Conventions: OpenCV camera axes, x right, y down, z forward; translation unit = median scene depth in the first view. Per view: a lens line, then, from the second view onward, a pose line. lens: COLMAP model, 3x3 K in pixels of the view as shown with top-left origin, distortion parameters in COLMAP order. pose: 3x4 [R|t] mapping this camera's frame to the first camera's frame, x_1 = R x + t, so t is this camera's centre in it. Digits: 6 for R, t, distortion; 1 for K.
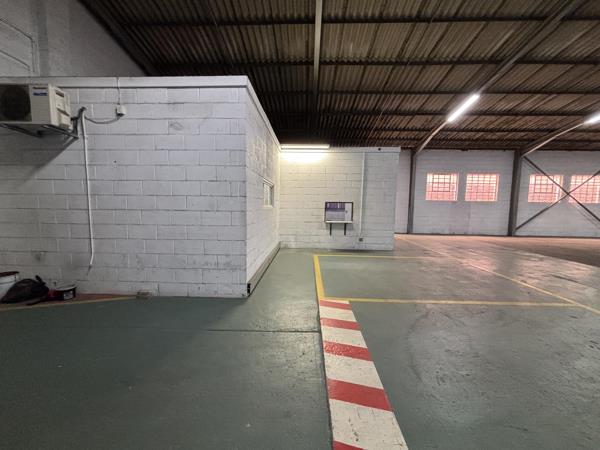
lens RADIAL K [[243.9, 0, 297.9], [0, 243.9, 224.5], [0, 0, 1]] dist [0.004224, -0.000693]
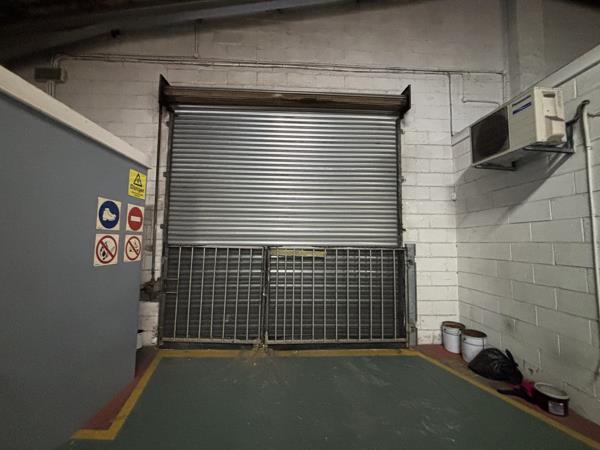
lens RADIAL K [[243.9, 0, 299.2], [0, 243.9, 223.4], [0, 0, 1]] dist [0.004224, -0.000693]
pose [[0.096603, -0.080205, -0.992086, -0.360051], [-0.093078, 0.991652, -0.089233, -0.052487], [0.990961, 0.100961, 0.088331, 0.266463]]
